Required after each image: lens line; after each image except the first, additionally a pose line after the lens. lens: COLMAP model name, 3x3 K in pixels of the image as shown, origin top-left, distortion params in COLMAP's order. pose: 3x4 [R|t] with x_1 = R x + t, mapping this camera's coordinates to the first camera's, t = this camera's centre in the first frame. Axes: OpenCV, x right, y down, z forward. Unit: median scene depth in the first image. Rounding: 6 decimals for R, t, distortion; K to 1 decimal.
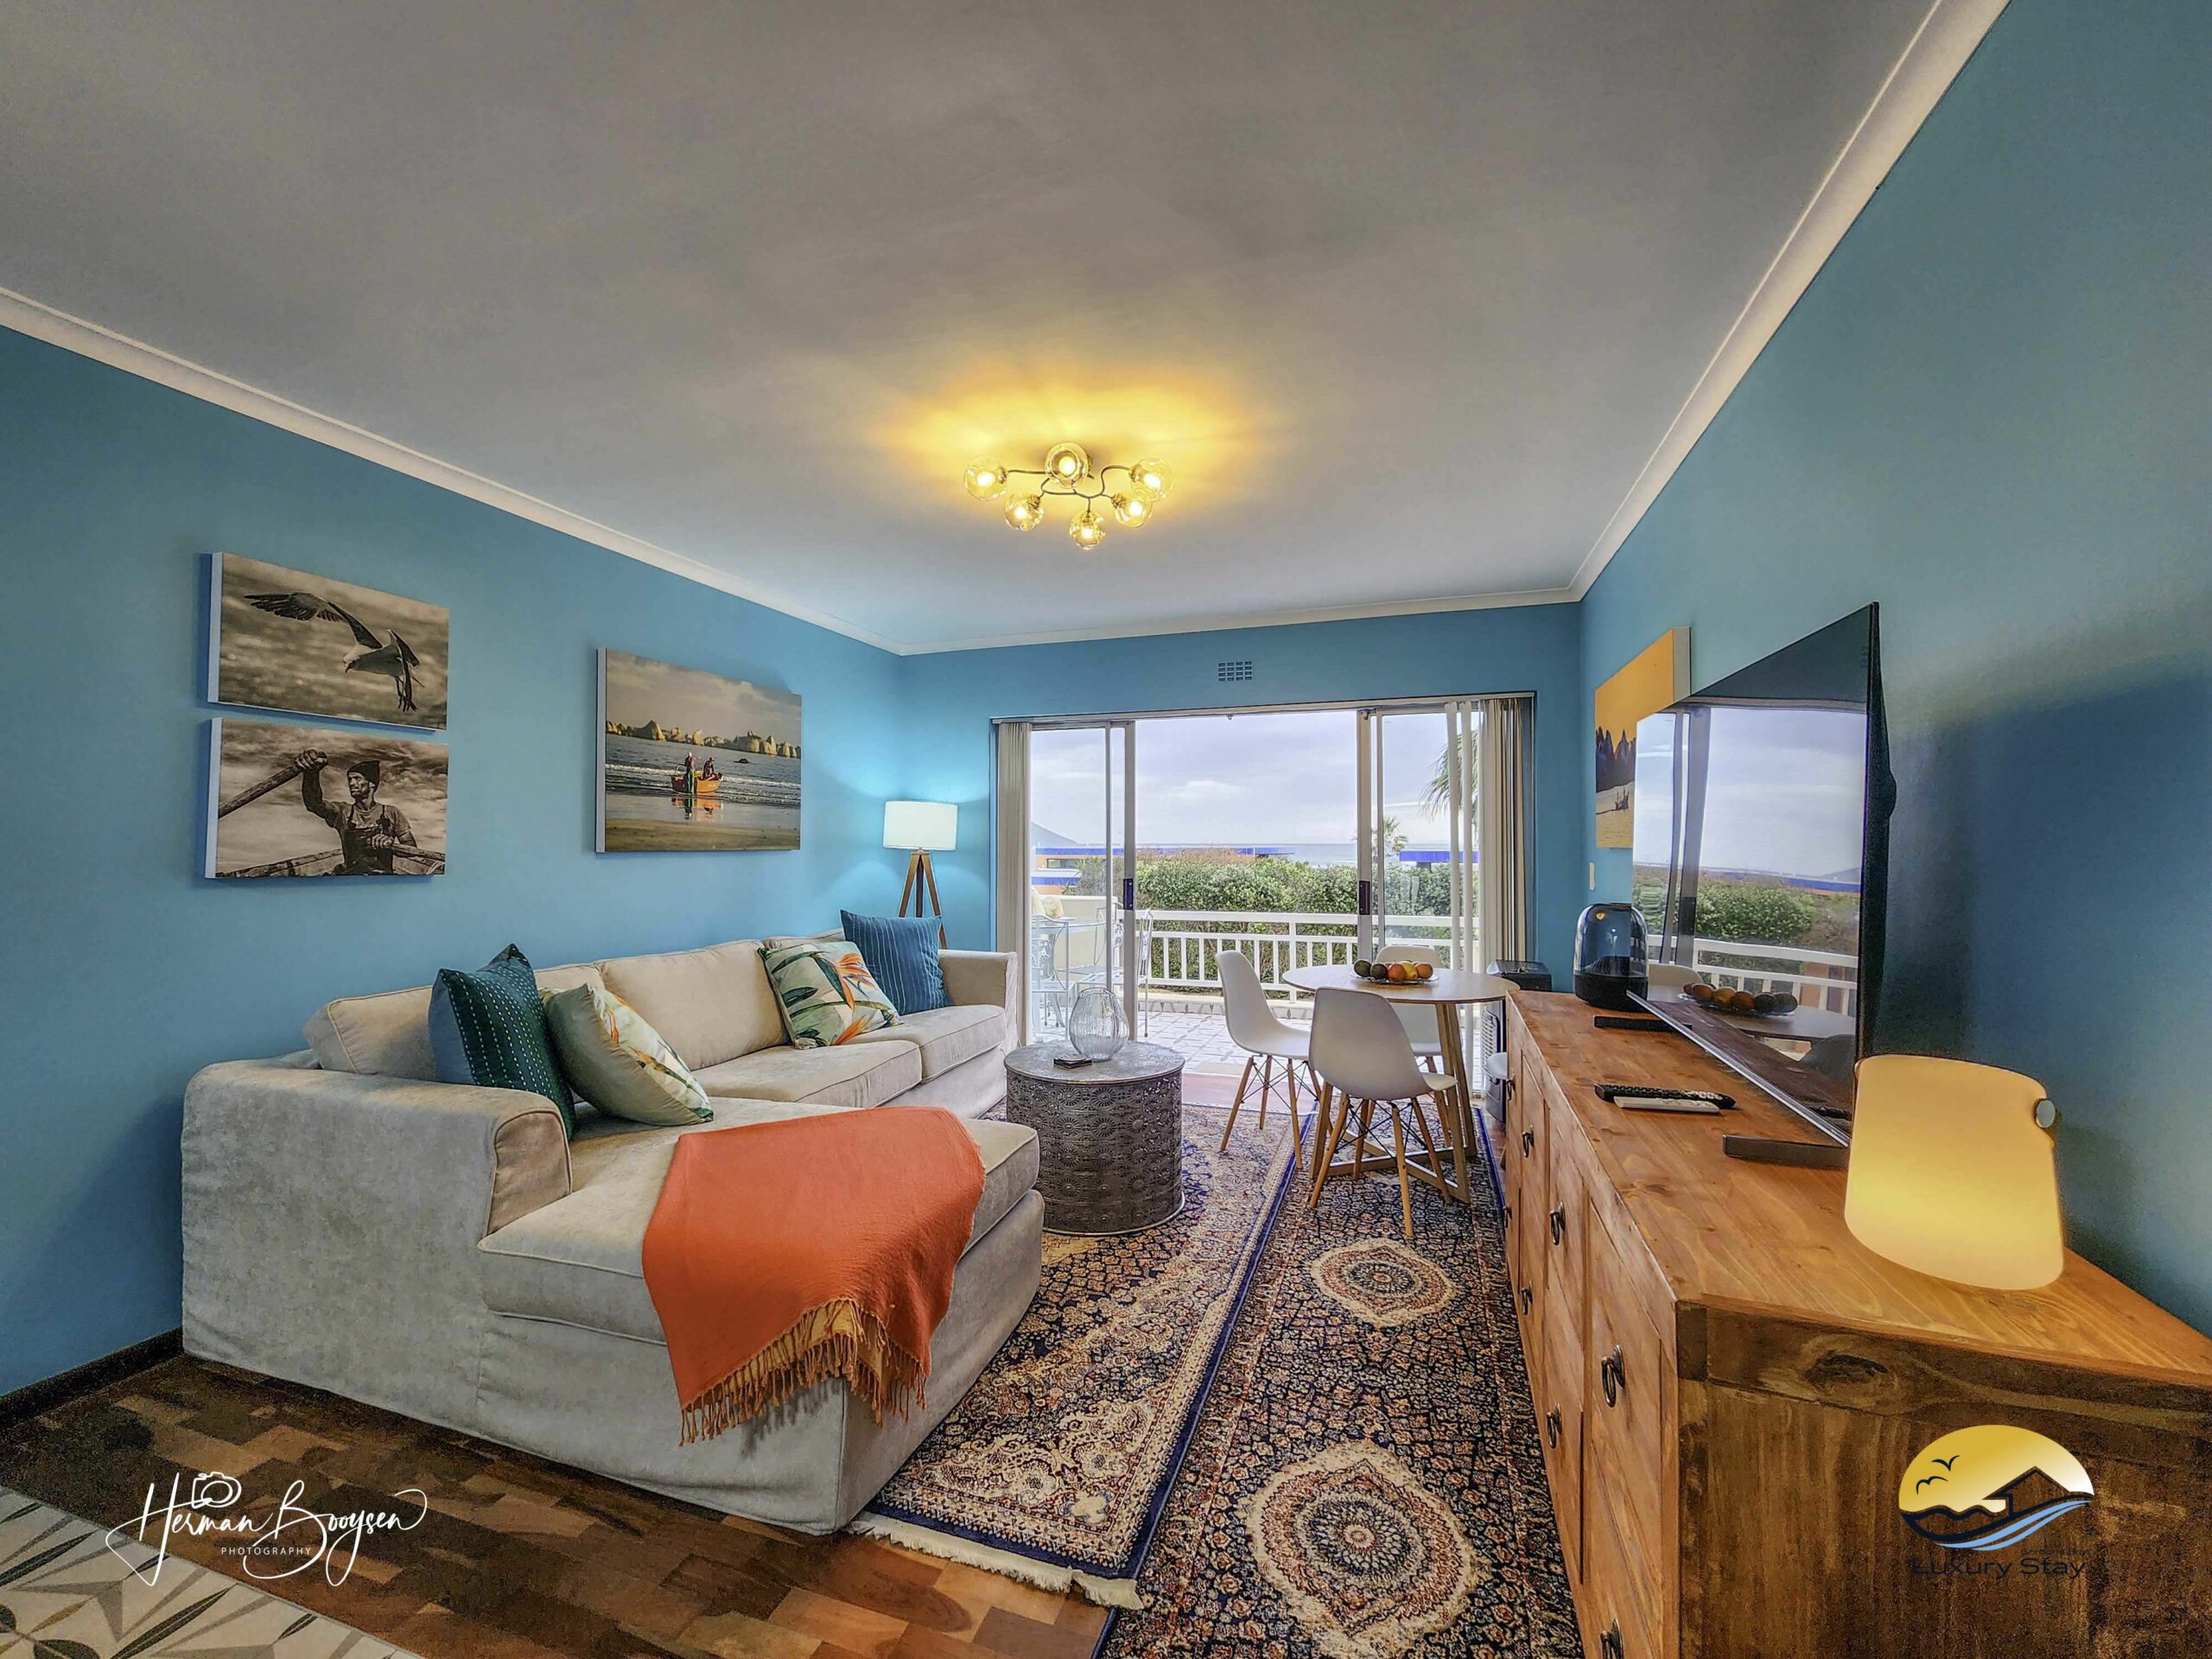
lens RADIAL K [[905.4, 0, 1094.3], [0, 905.4, 824.6], [0, 0, 1]] dist [0.000572, -0.000150]
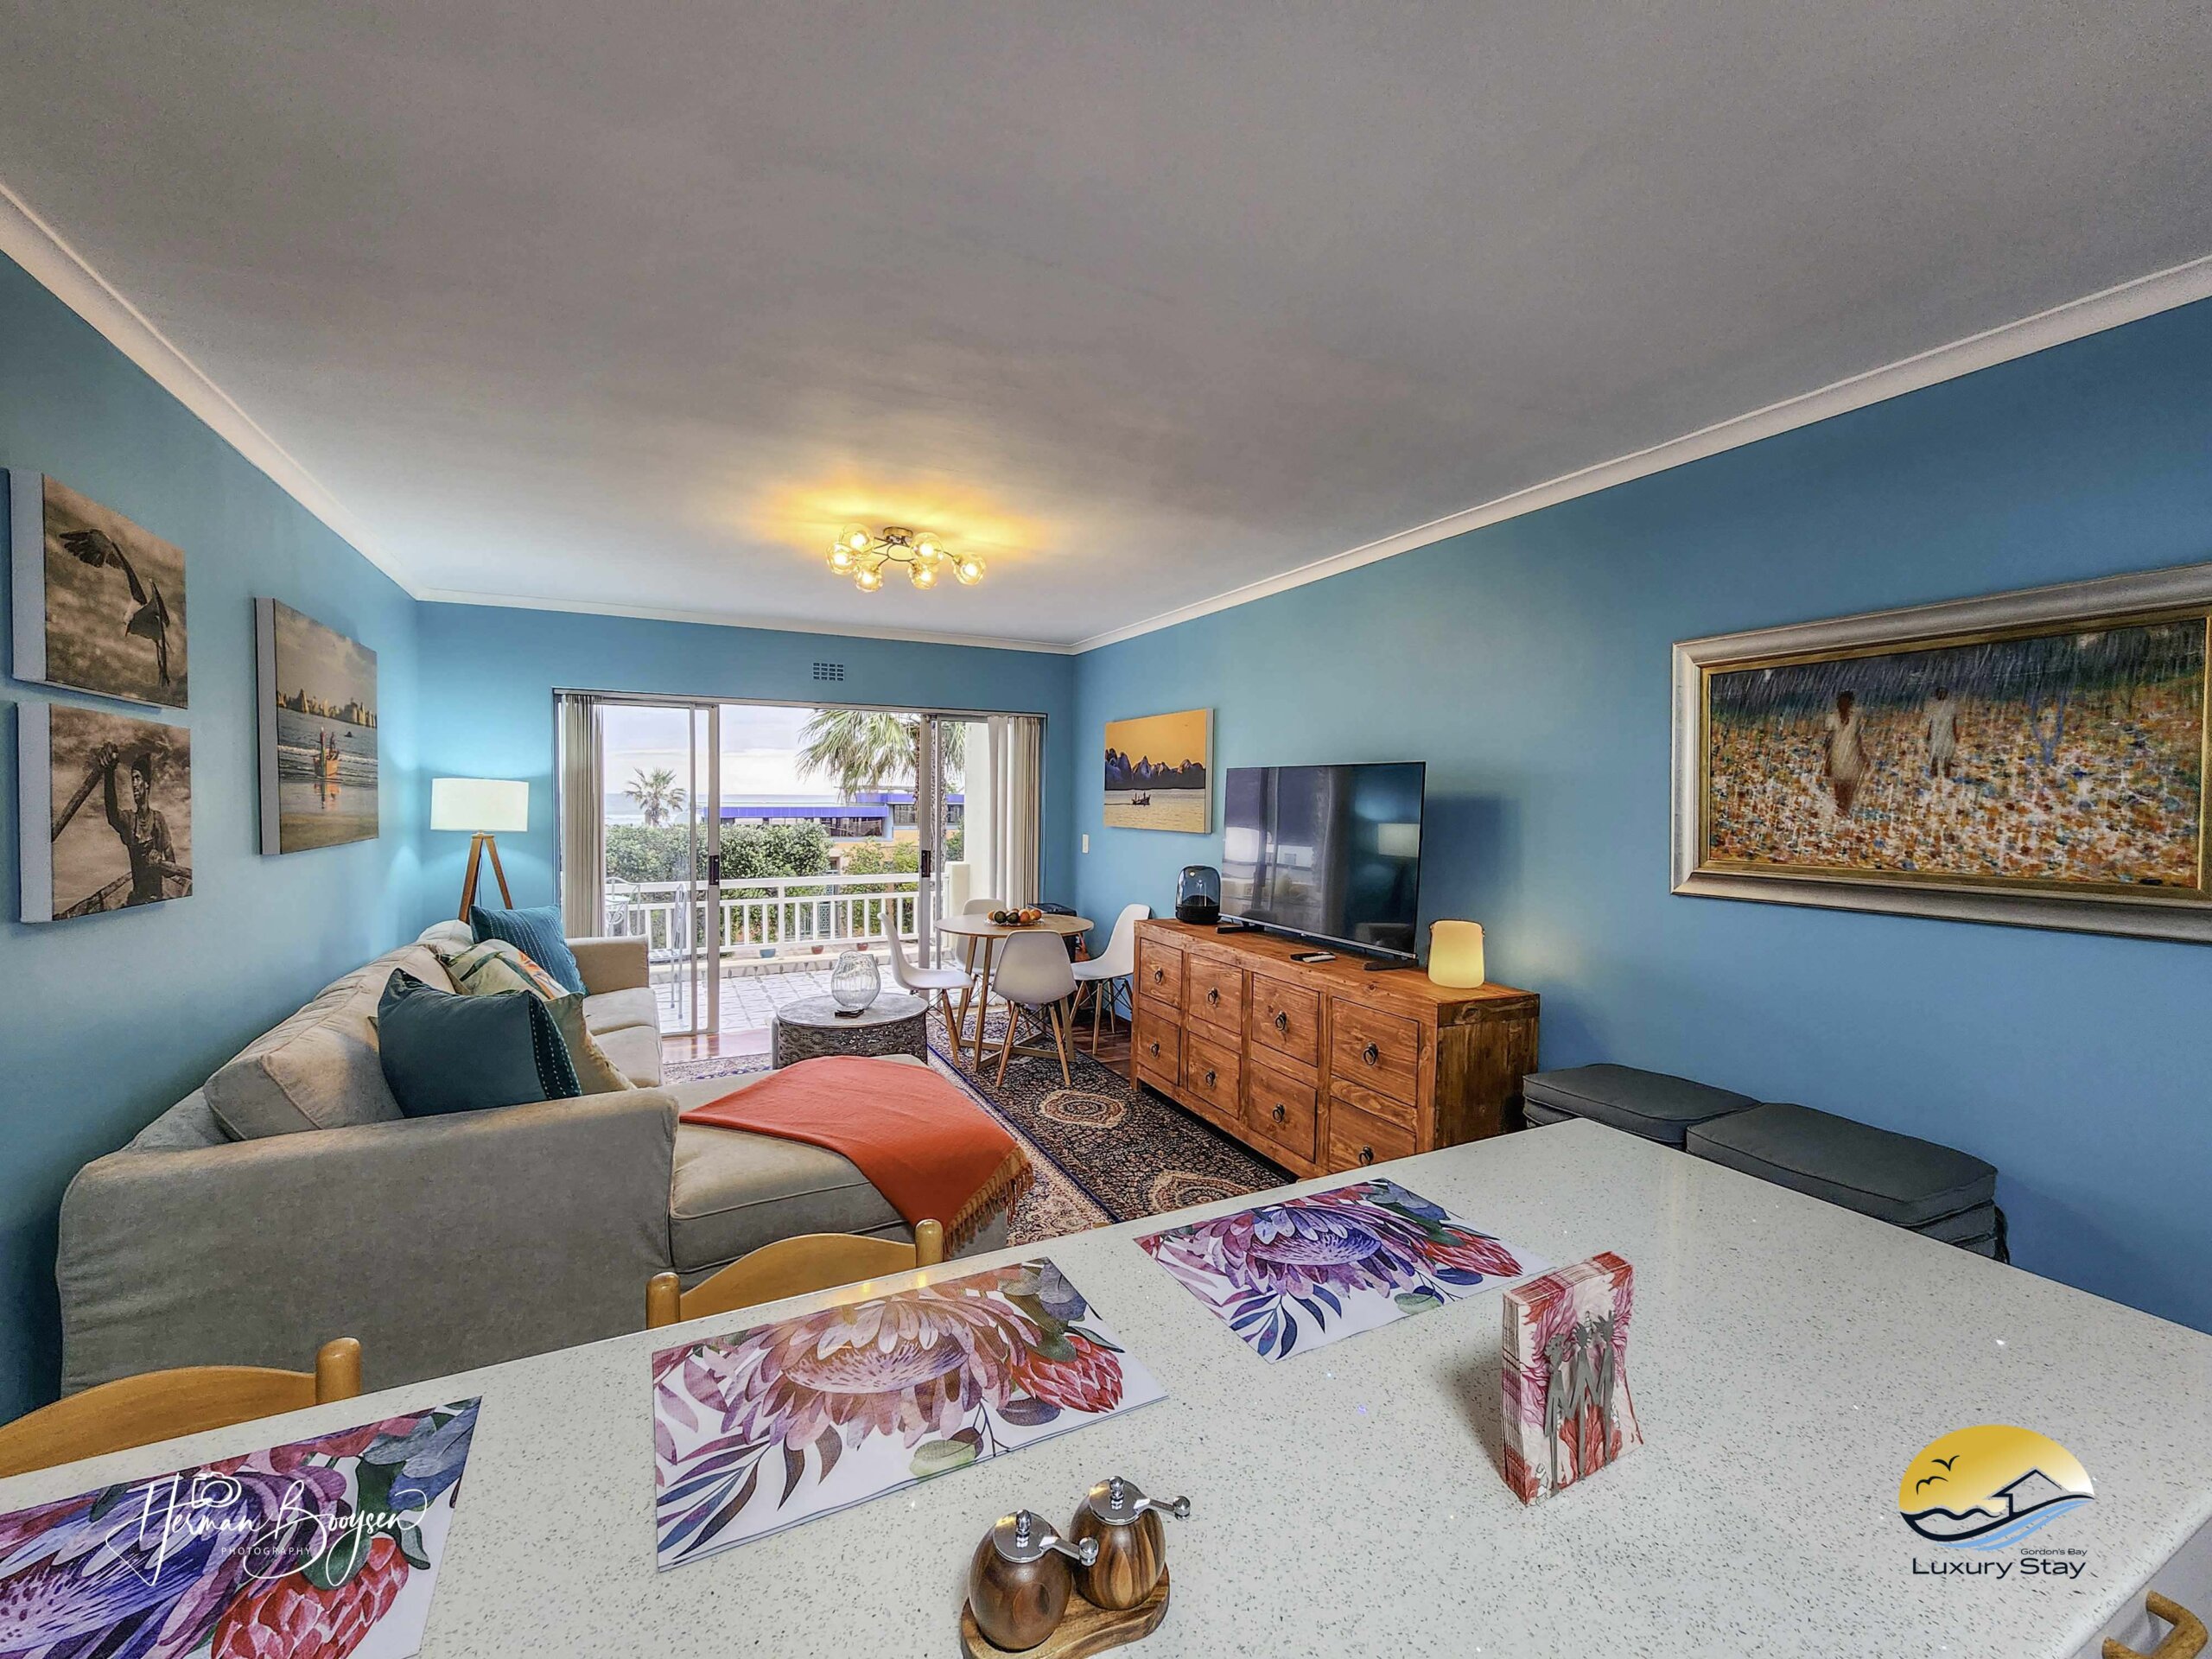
lens RADIAL K [[905.4, 0, 1094.3], [0, 905.4, 824.6], [0, 0, 1]] dist [0.000572, -0.000150]
pose [[0.704629, -0.014479, 0.709428, -0.723539], [-0.023286, 0.998781, 0.043512, -0.058207], [-0.709194, -0.047180, 0.703433, -0.095733]]
